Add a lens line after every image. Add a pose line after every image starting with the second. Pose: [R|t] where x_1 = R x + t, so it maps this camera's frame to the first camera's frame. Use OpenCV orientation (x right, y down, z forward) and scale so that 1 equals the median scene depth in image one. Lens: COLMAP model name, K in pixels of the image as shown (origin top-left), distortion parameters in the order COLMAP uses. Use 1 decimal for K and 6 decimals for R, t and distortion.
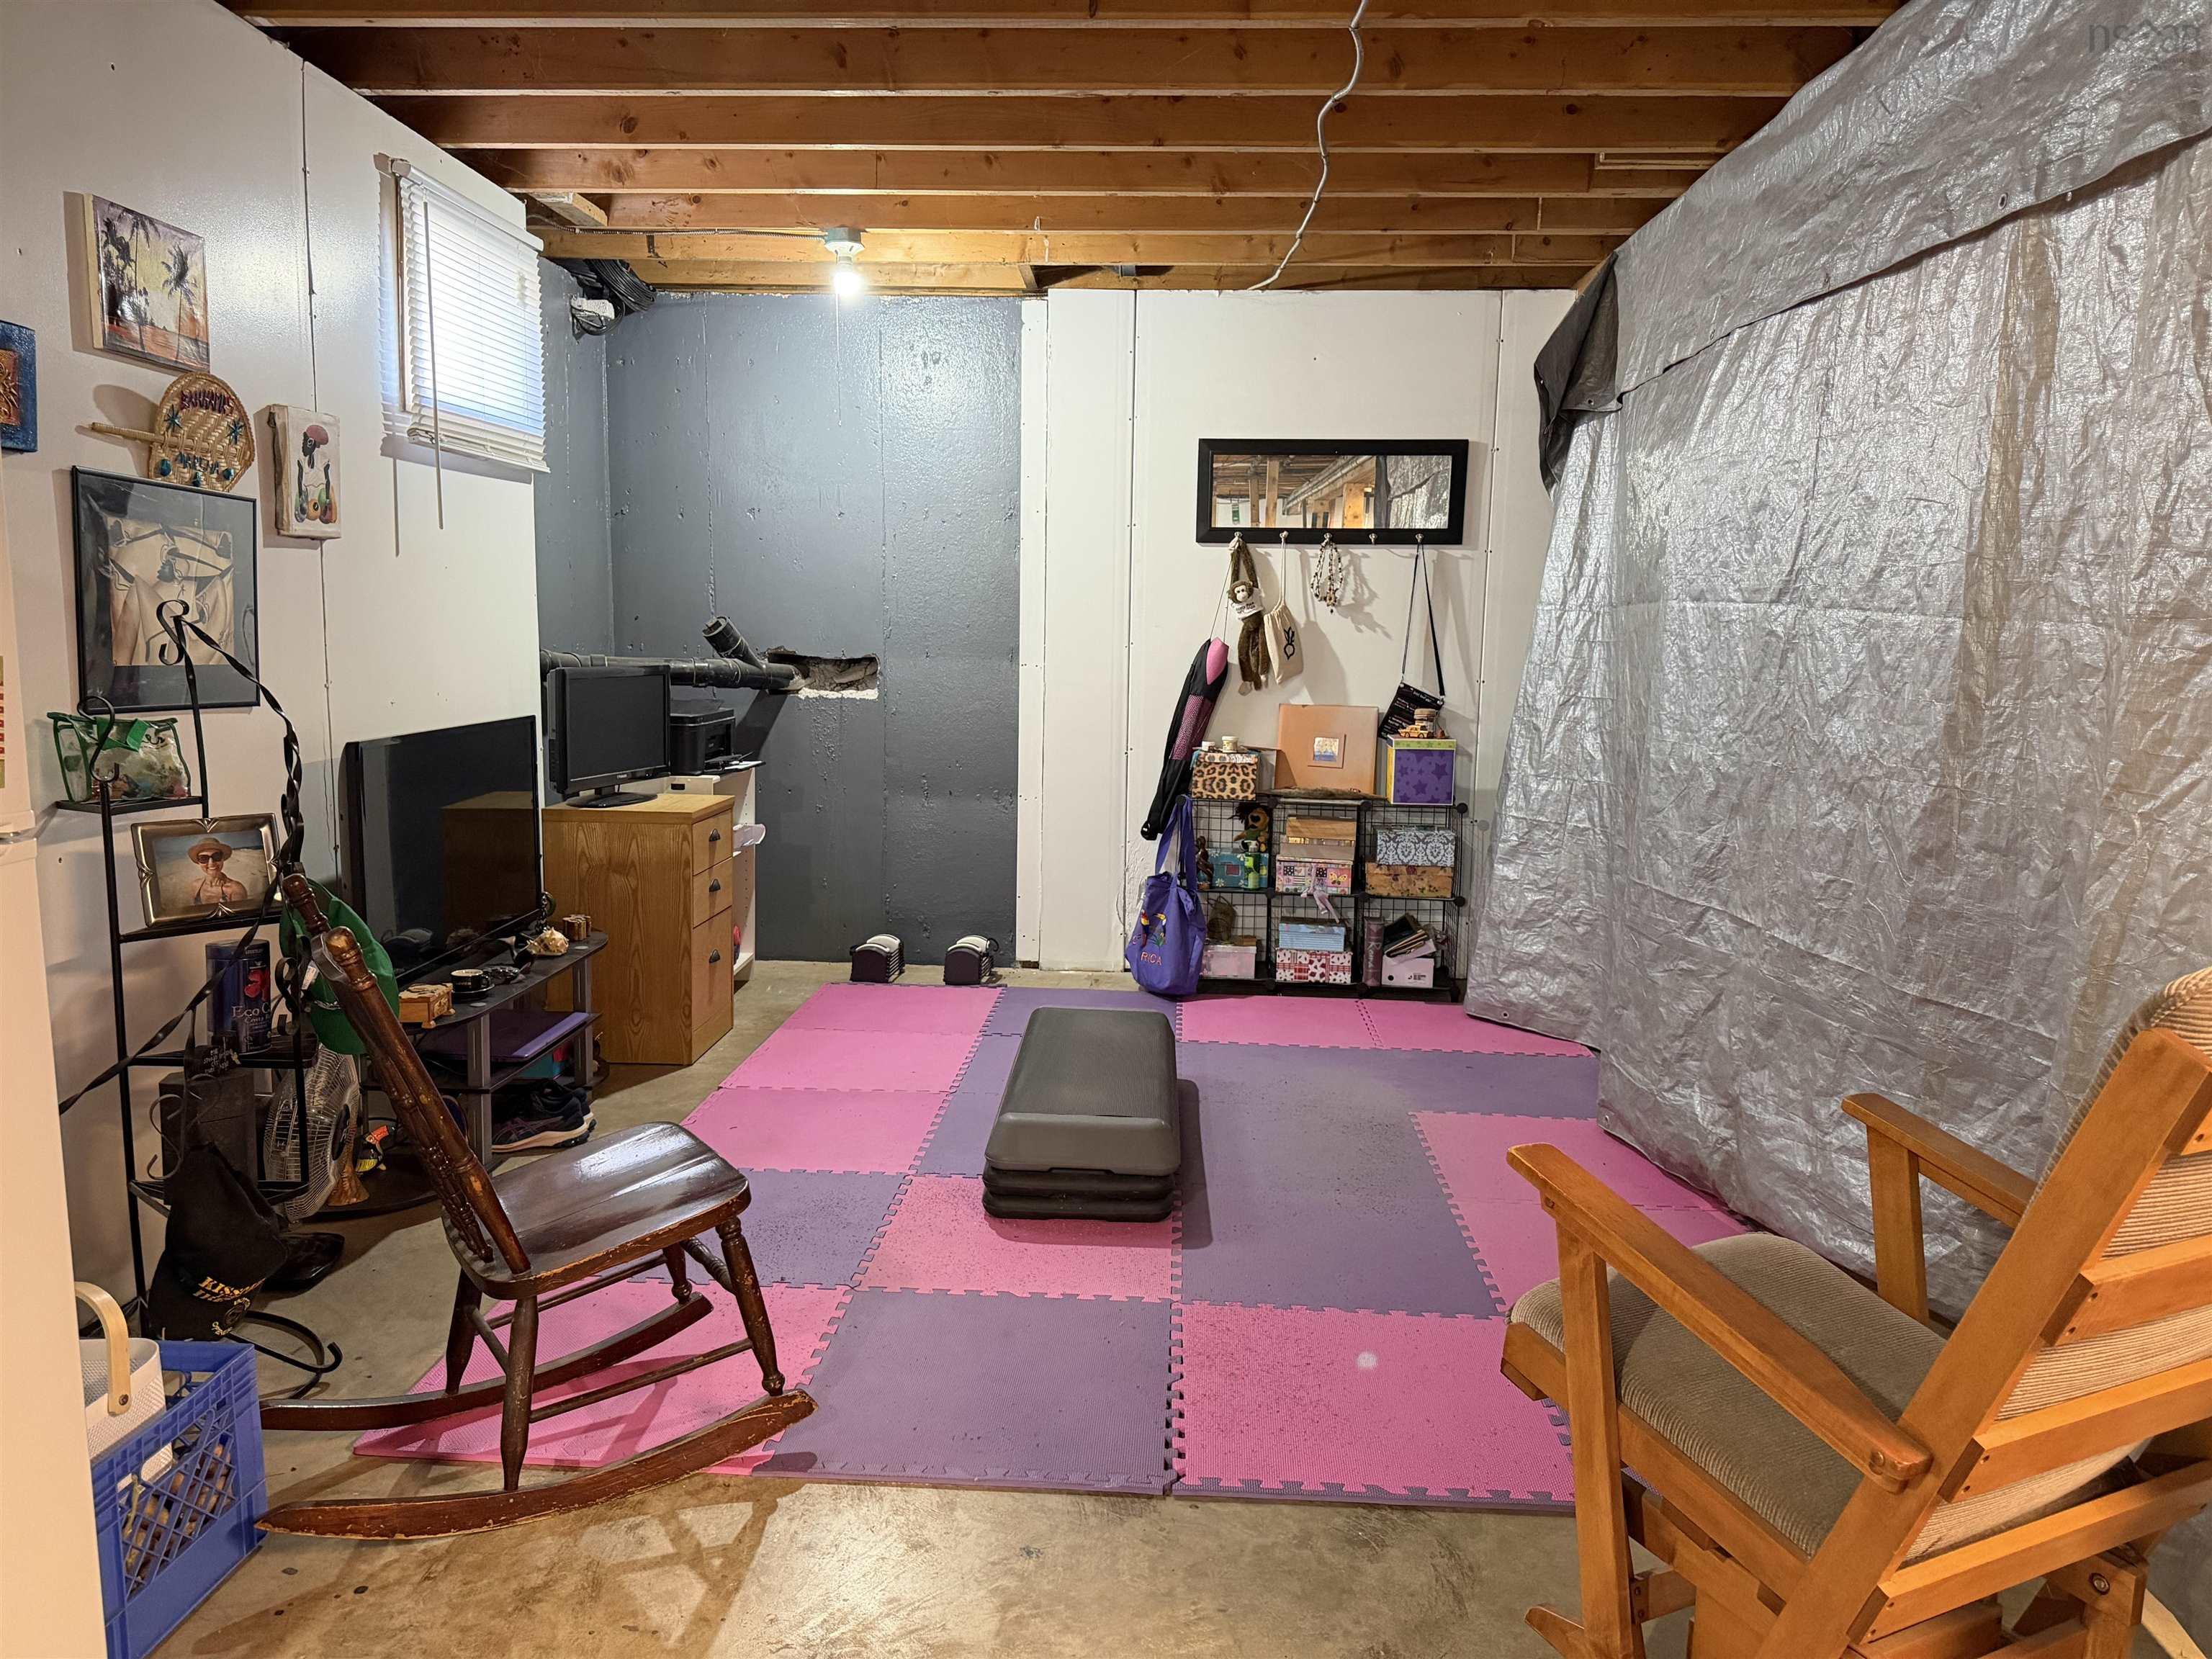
lens RADIAL K [[1557.4, 0, 1096.2], [0, 1557.4, 824.1], [0, 0, 1]] dist [-0.005658, -0.002080]
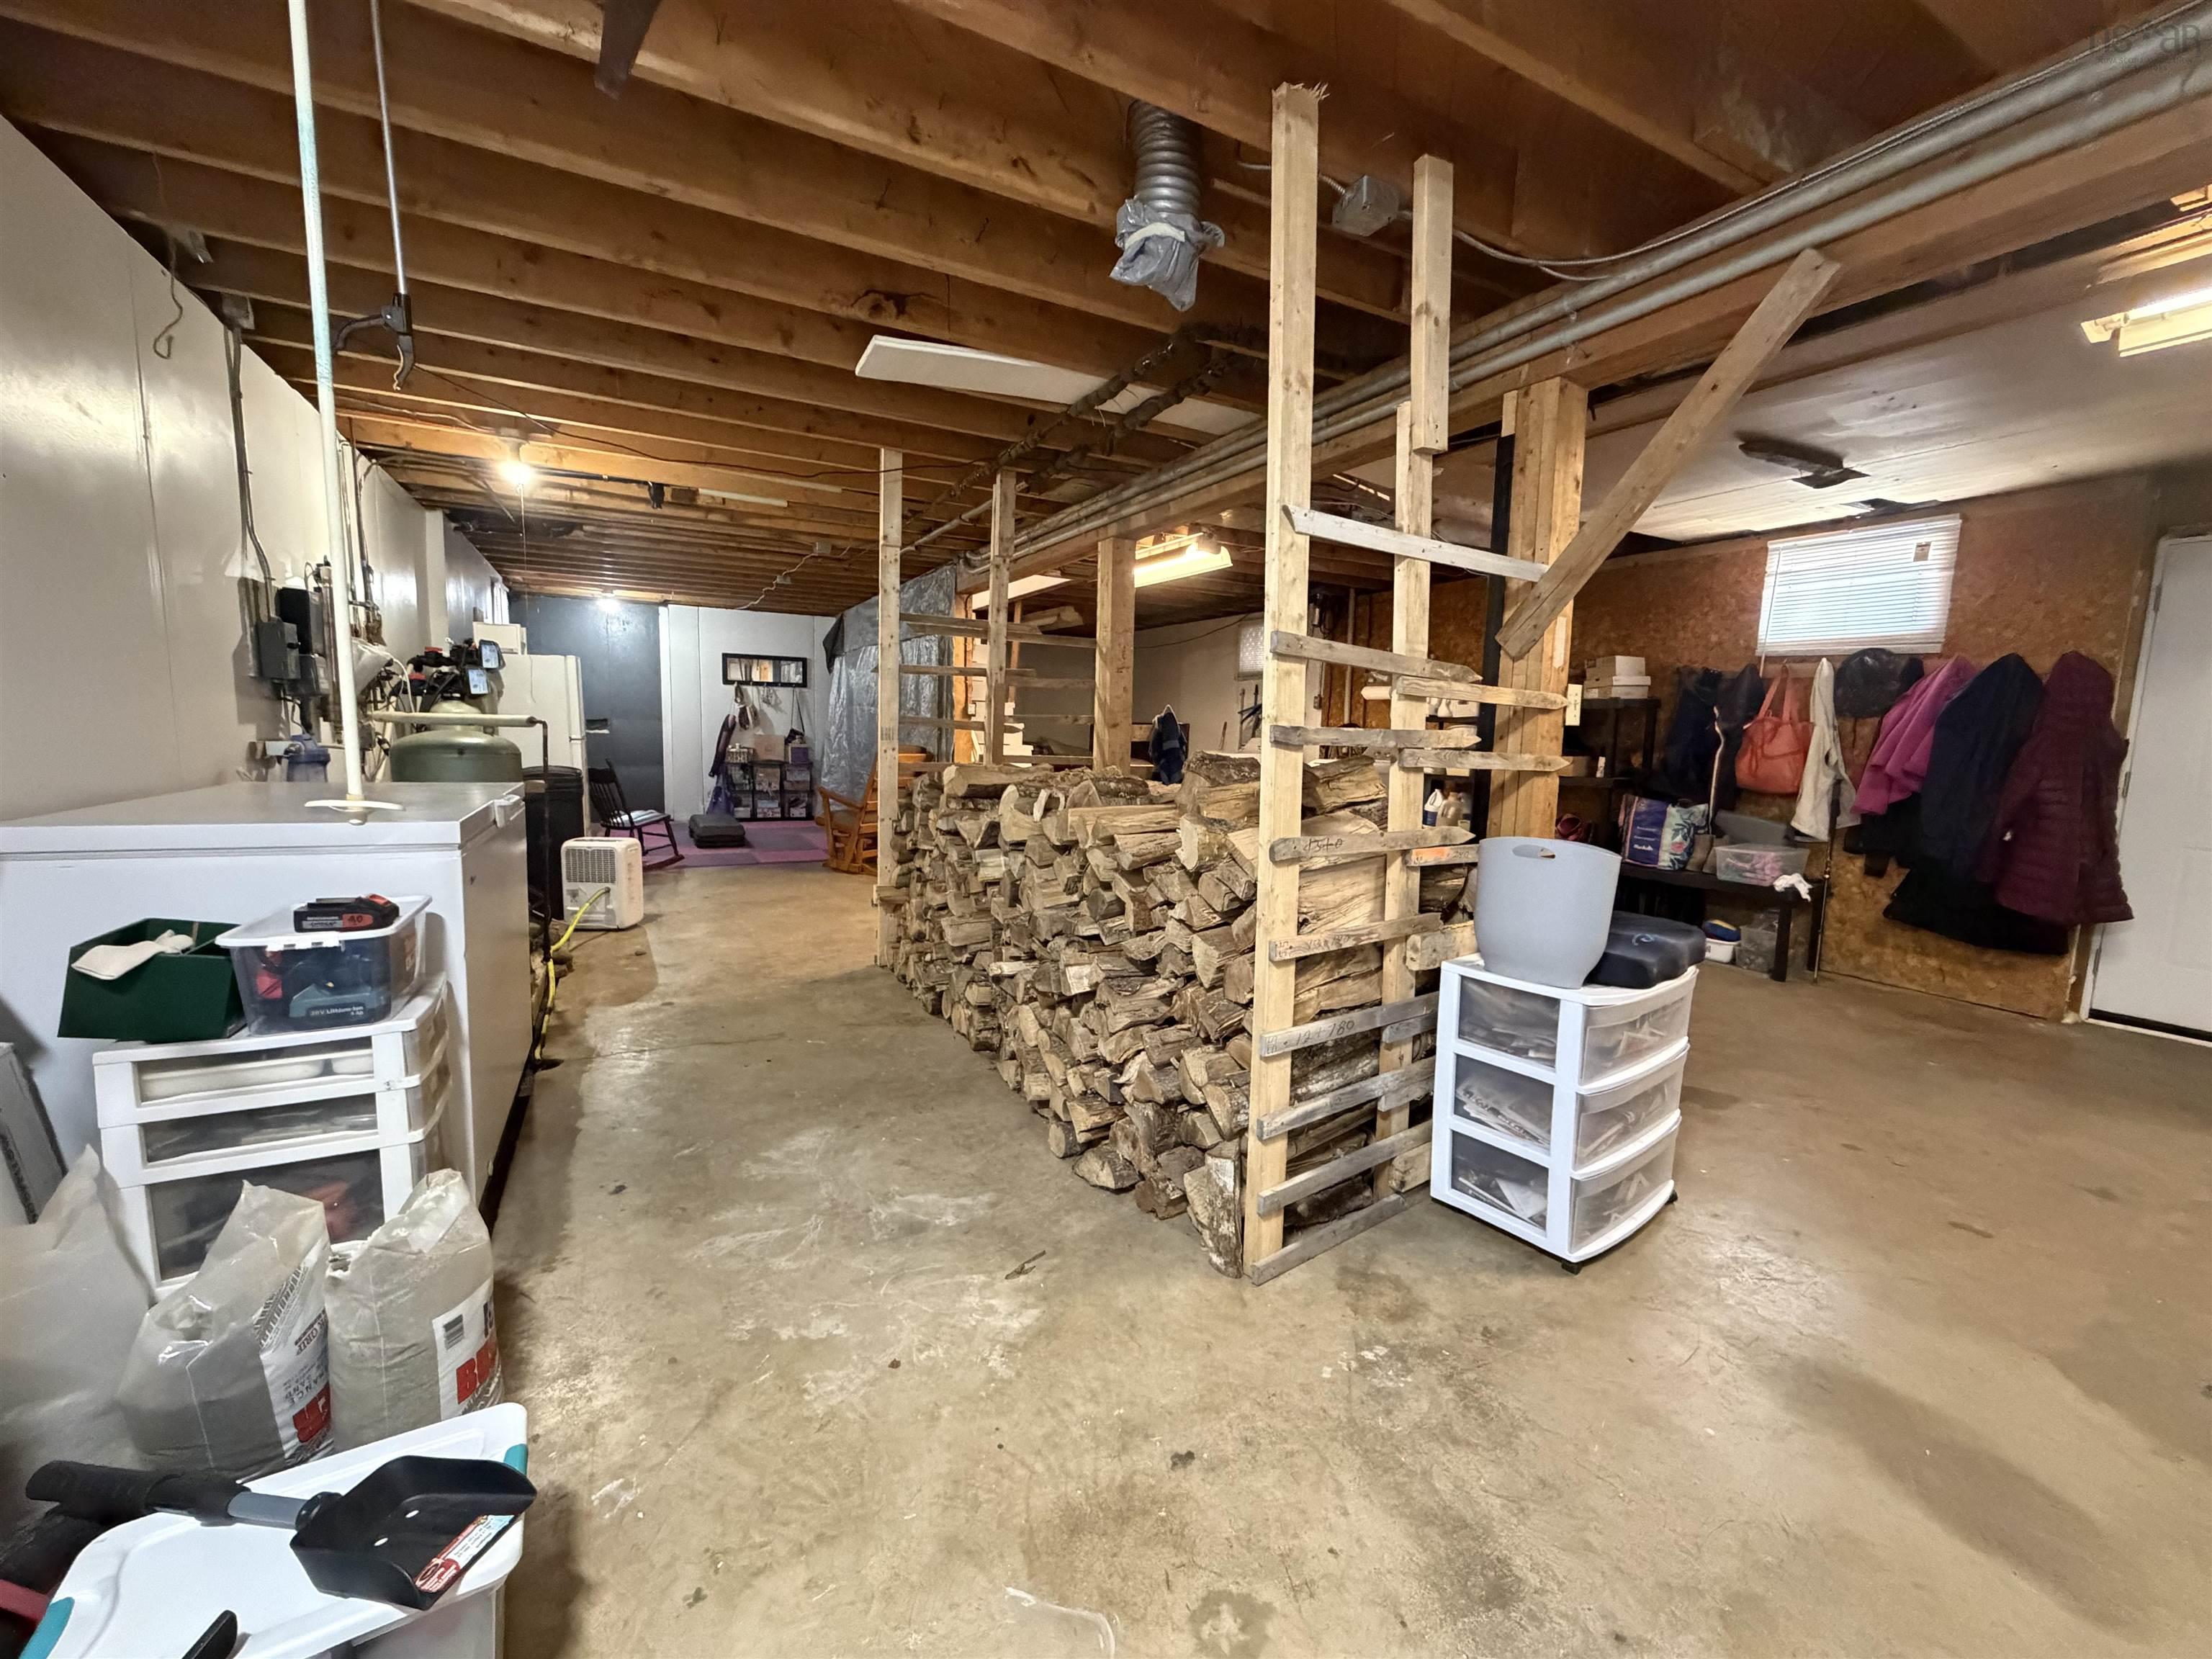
lens RADIAL K [[885.7, 0, 1095.5], [0, 885.7, 831.6], [0, 0, 1]] dist [0.000217, -0.000405]
pose [[0.864198, -0.056052, 0.500020, -0.207098], [0.054005, 0.998368, 0.018578, 0.134338], [-0.500245, 0.010948, 0.865815, -0.992624]]
